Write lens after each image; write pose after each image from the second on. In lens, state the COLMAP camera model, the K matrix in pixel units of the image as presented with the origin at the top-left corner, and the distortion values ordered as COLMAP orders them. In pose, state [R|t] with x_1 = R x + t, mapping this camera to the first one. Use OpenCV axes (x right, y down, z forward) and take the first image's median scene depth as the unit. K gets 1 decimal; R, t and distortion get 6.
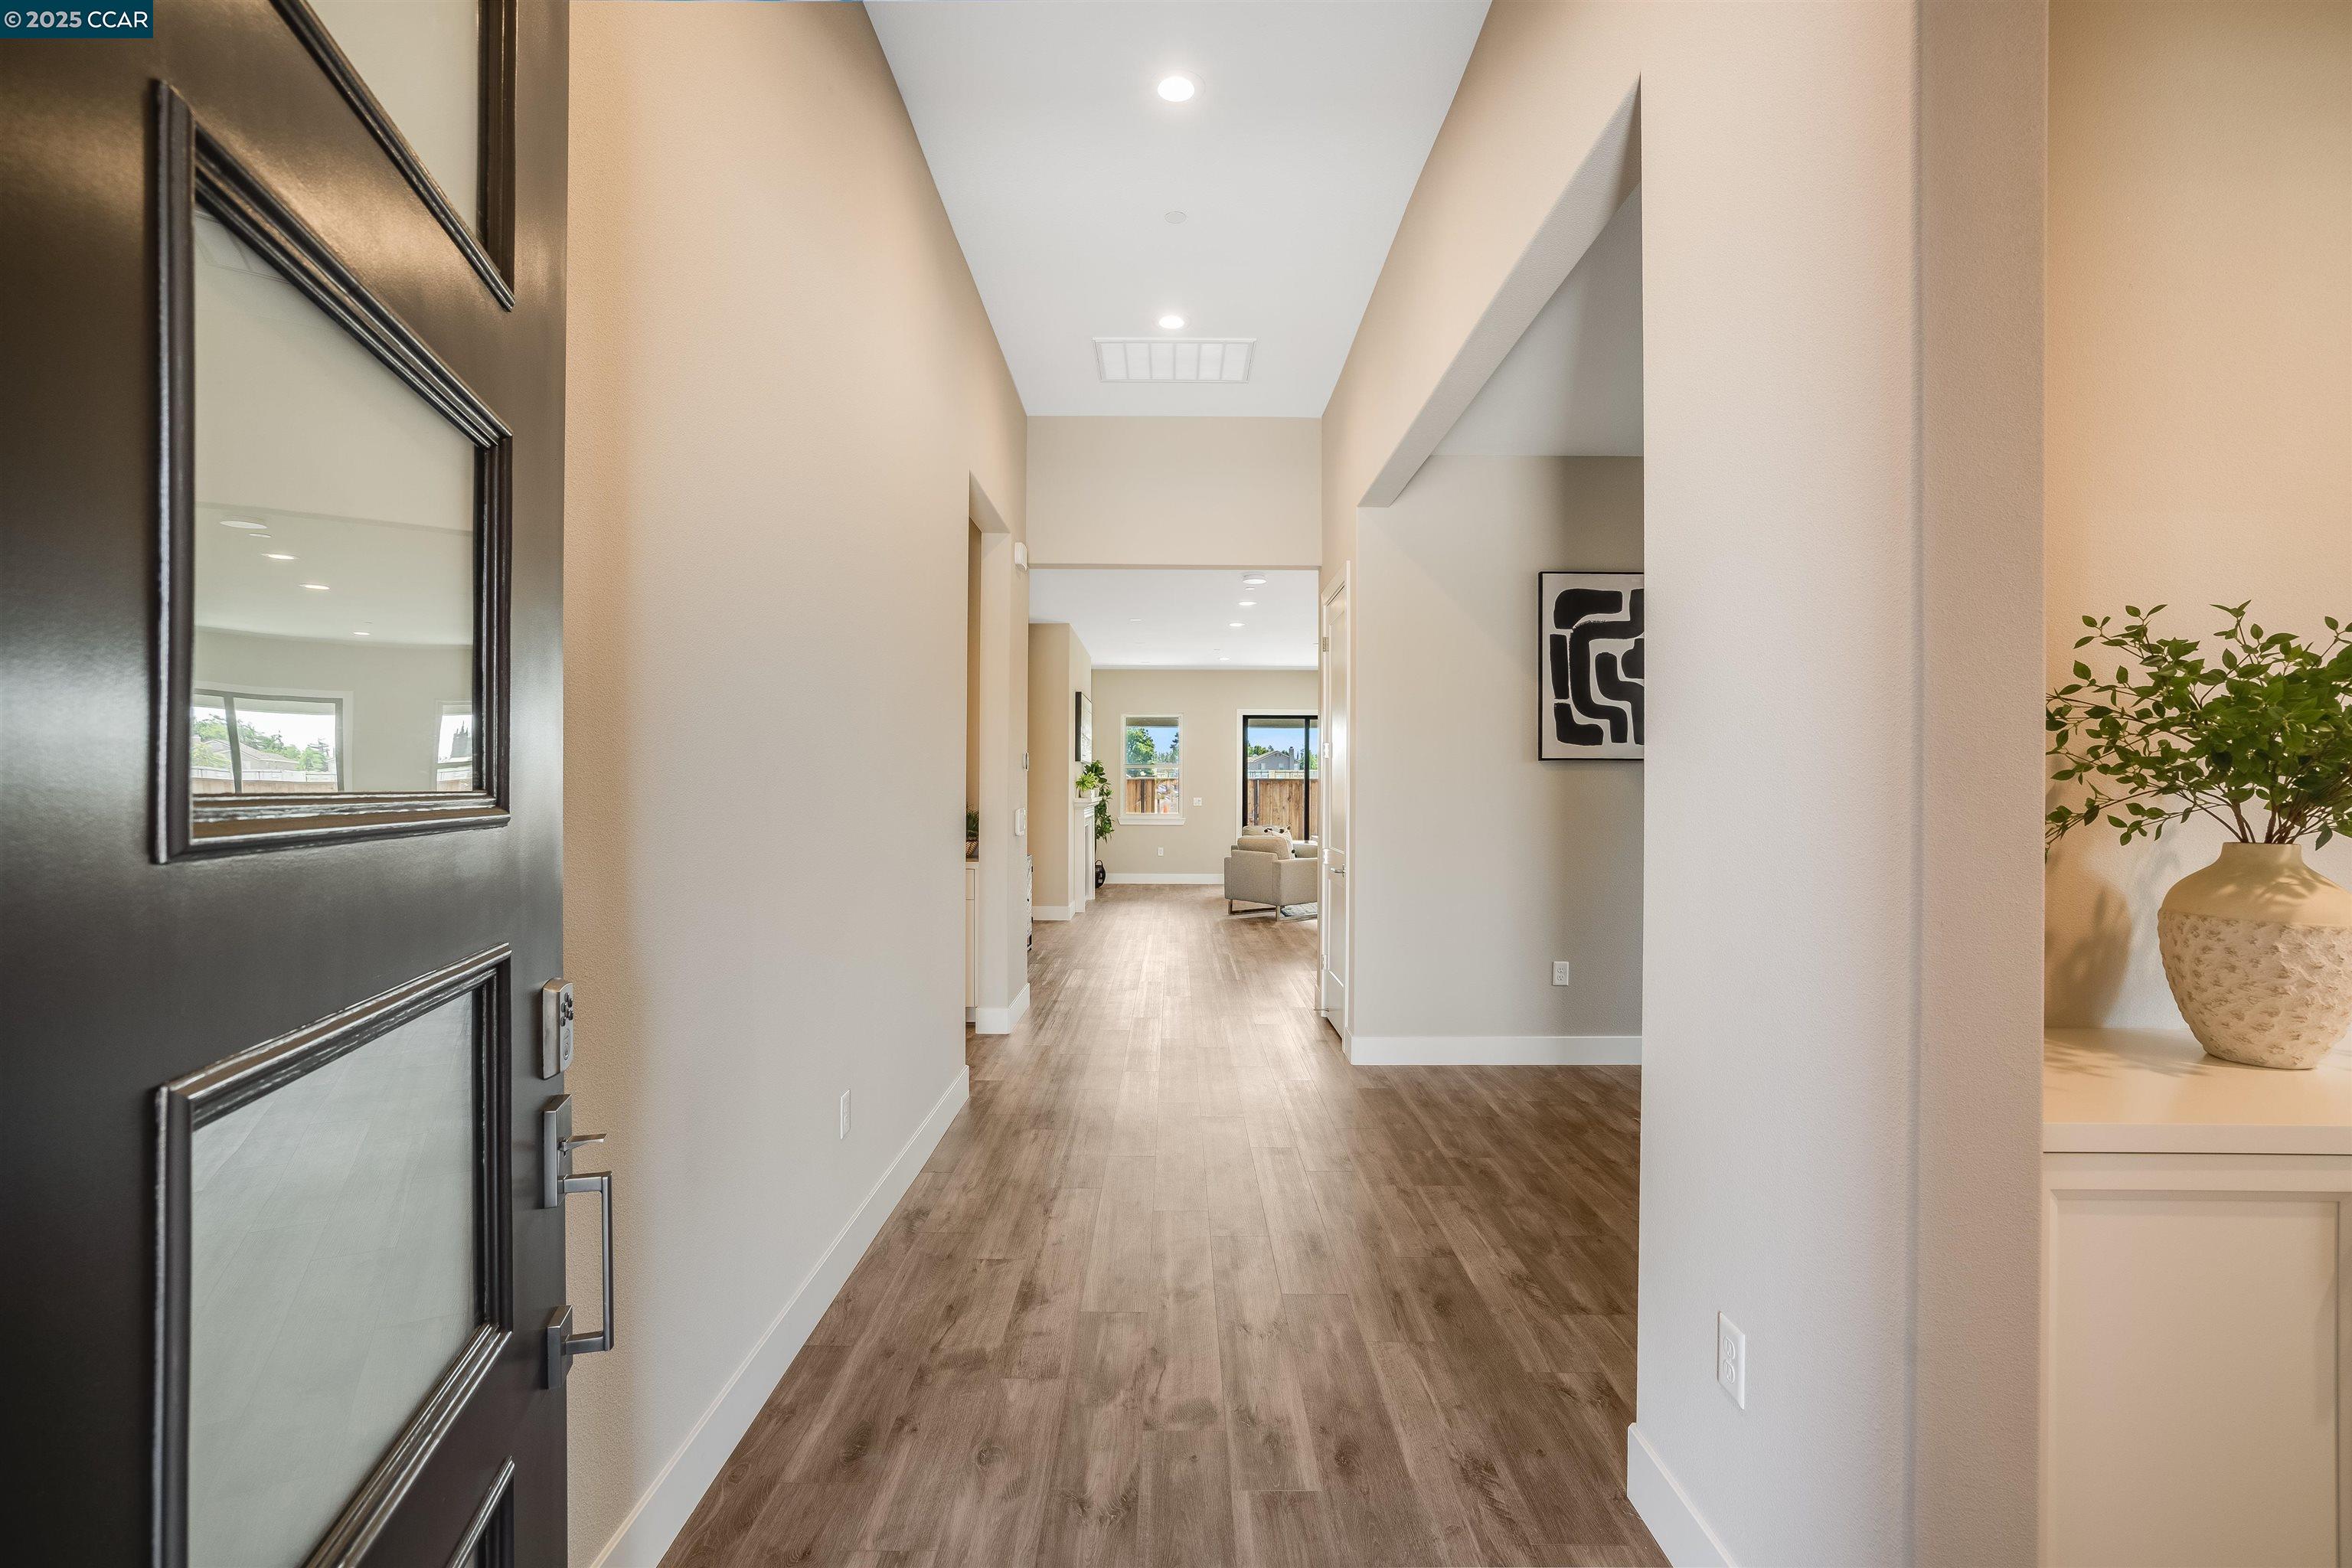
lens RADIAL K [[1090.0, 0, 1170.1], [0, 1090.0, 790.9], [0, 0, 1]] dist [-0.035762, 0.004145]
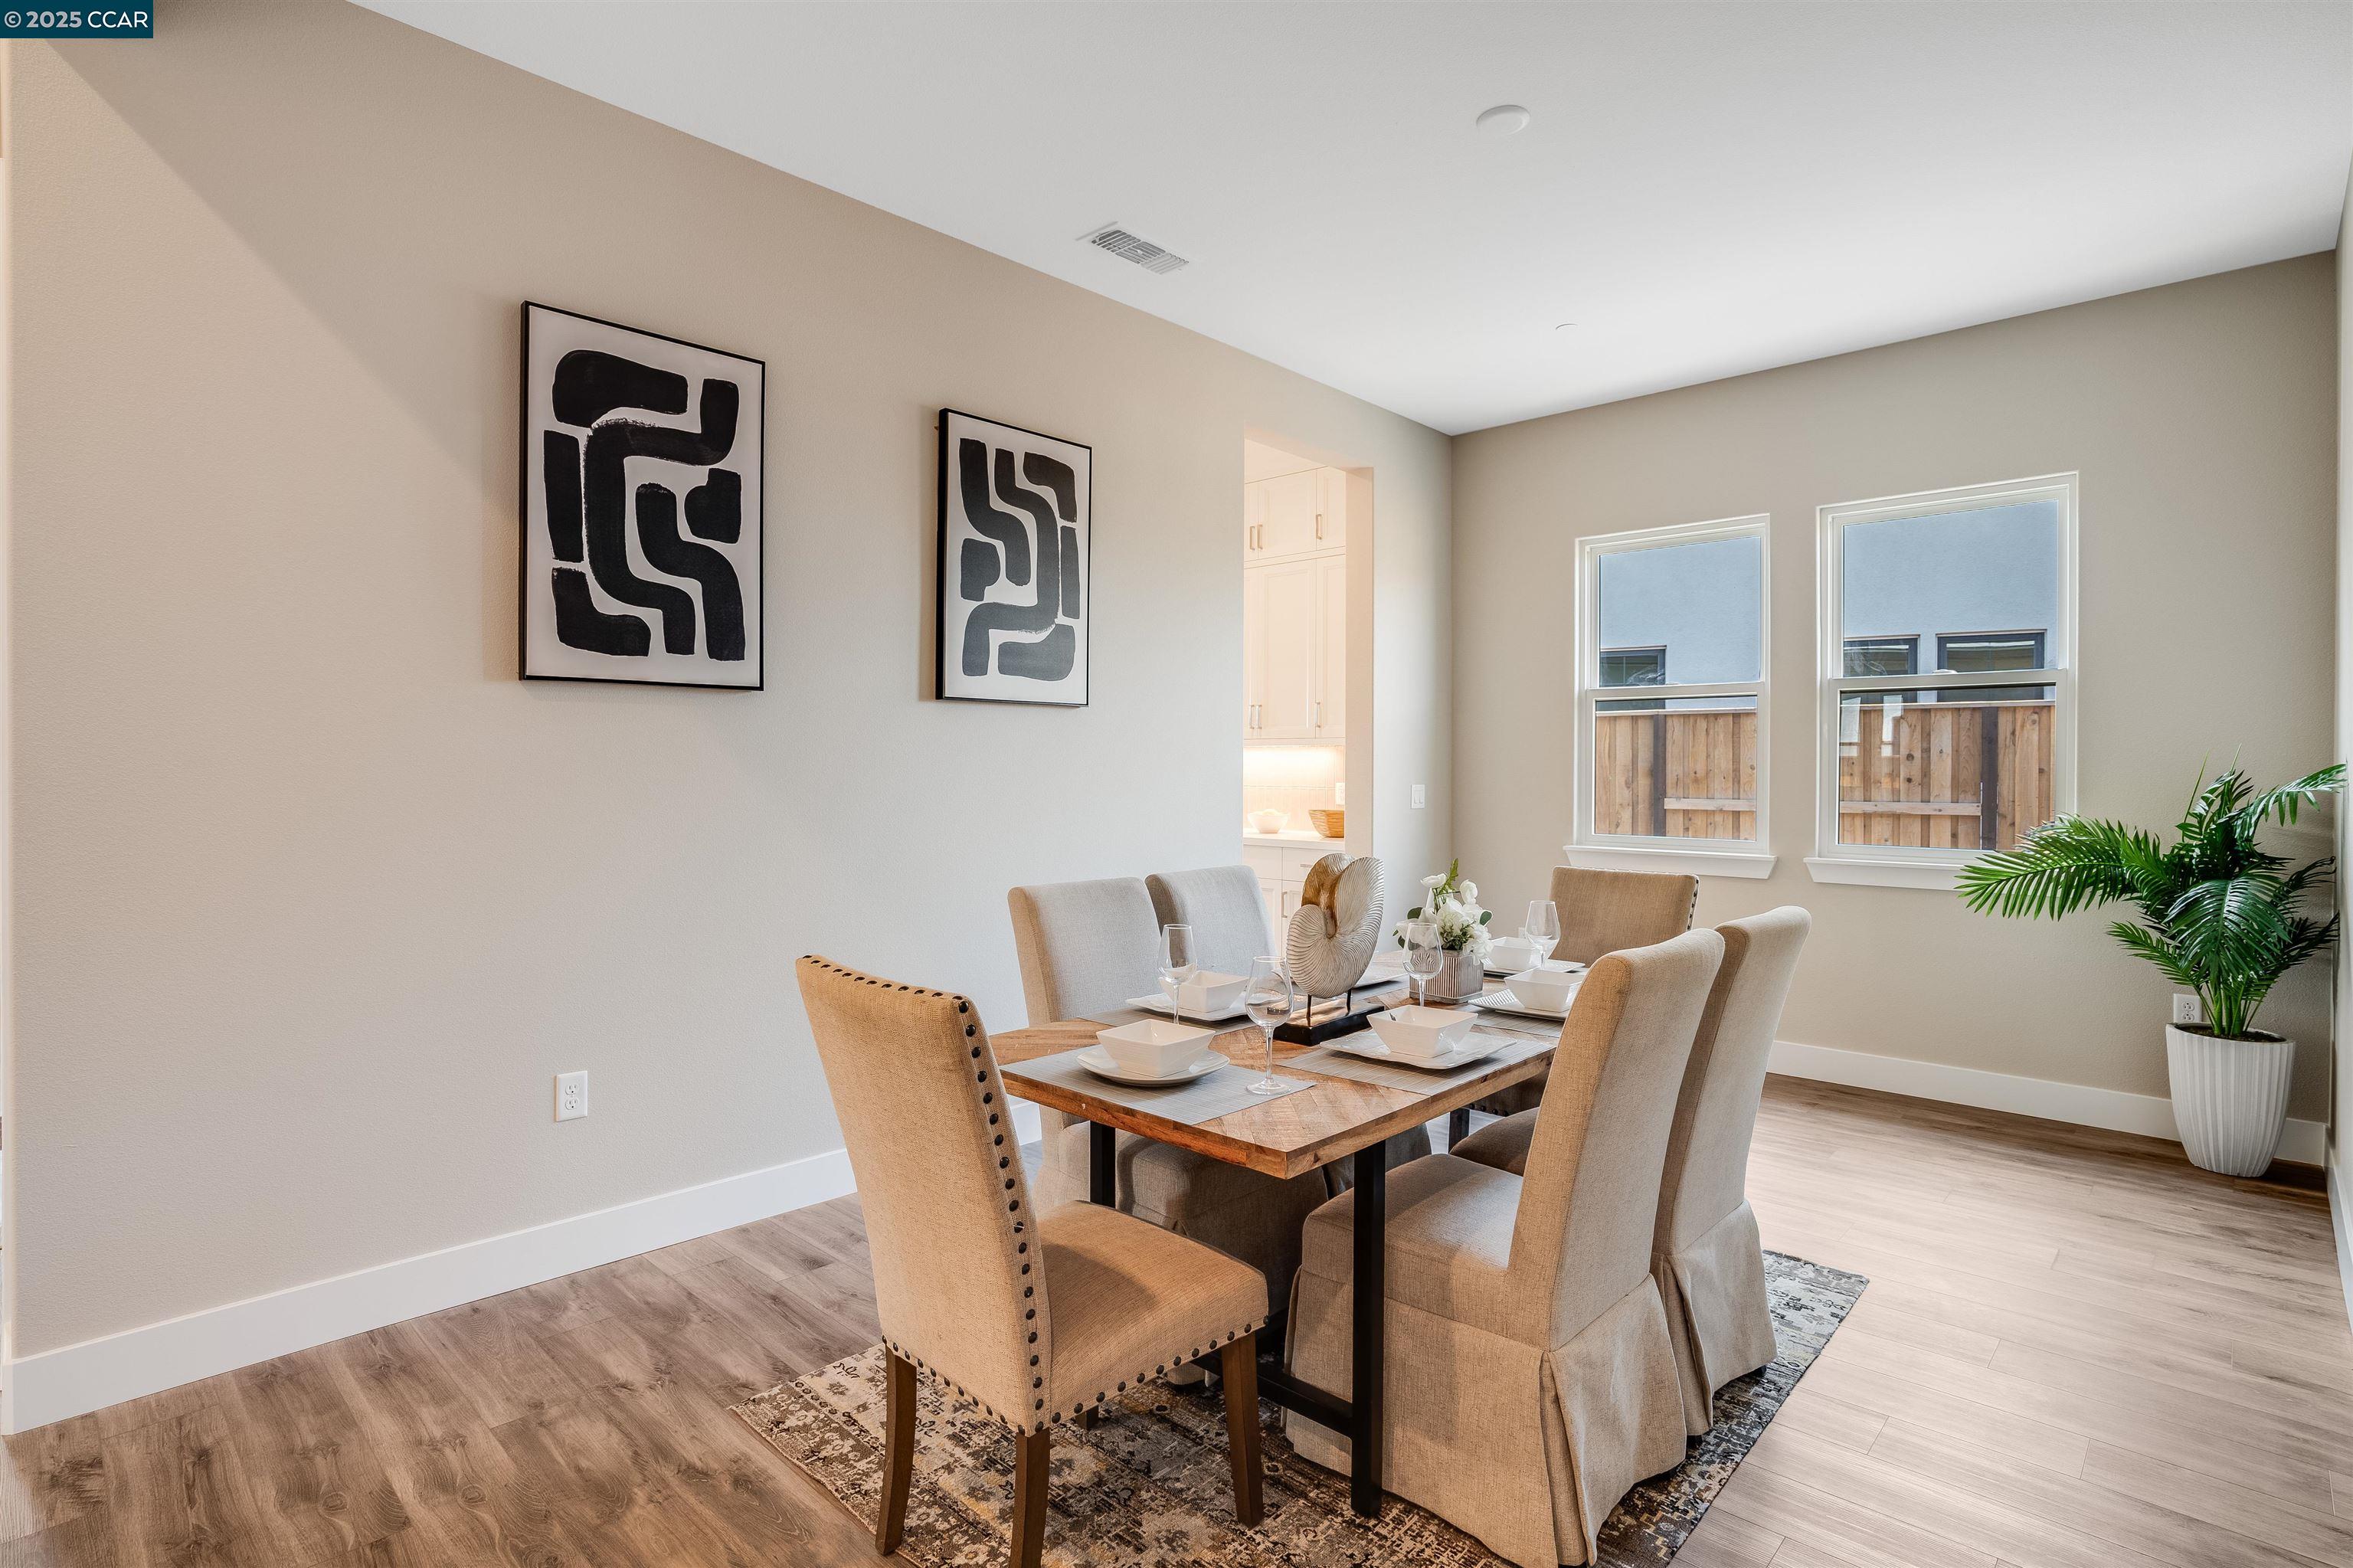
lens RADIAL K [[1127.8, 0, 1175.4], [0, 1127.8, 771.9], [0, 0, 1]] dist [-0.039326, 0.004166]
pose [[0.679942, -0.010044, 0.733197, 0.170657], [-0.000698, 0.999897, 0.014345, 0.006561], [-0.733265, -0.010266, 0.679865, 0.434213]]
